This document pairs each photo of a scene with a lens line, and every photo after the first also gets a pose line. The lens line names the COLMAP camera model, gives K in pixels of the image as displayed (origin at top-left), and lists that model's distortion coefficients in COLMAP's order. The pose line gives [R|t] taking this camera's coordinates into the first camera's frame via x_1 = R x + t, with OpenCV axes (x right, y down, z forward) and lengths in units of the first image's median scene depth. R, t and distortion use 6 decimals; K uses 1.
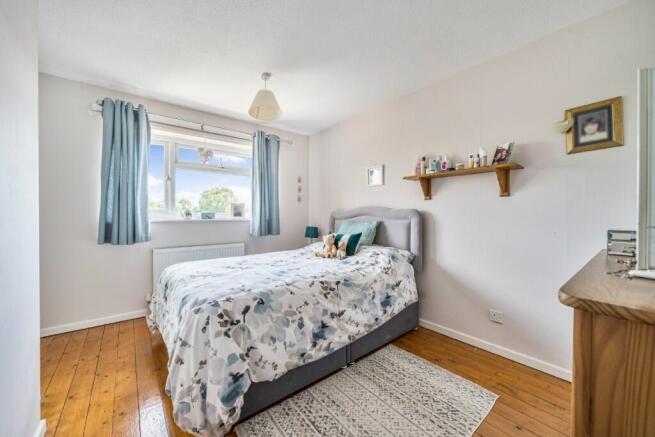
lens RADIAL K [[247.7, 0, 327.5], [0, 247.7, 218.5], [0, 0, 1]] dist [-0.001020, -0.000036]
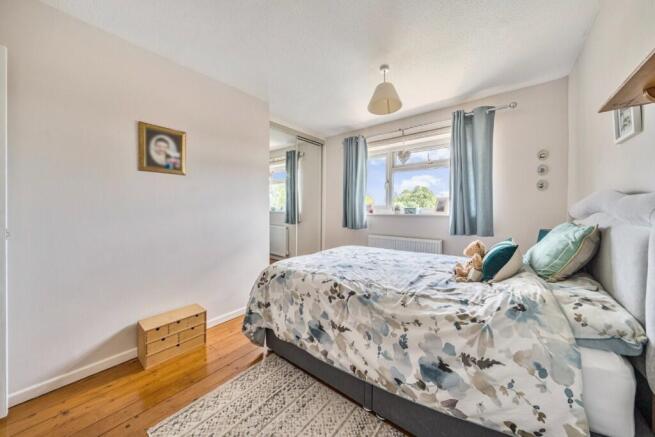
lens RADIAL K [[227.1, 0, 324.0], [0, 227.1, 211.9], [0, 0, 1]] dist [-0.007432, -0.000021]
pose [[0.209622, 0.009442, -0.977737, 0.677571], [-0.015294, 0.999863, 0.006377, -0.010536], [0.977663, 0.013617, 0.209737, 0.675399]]
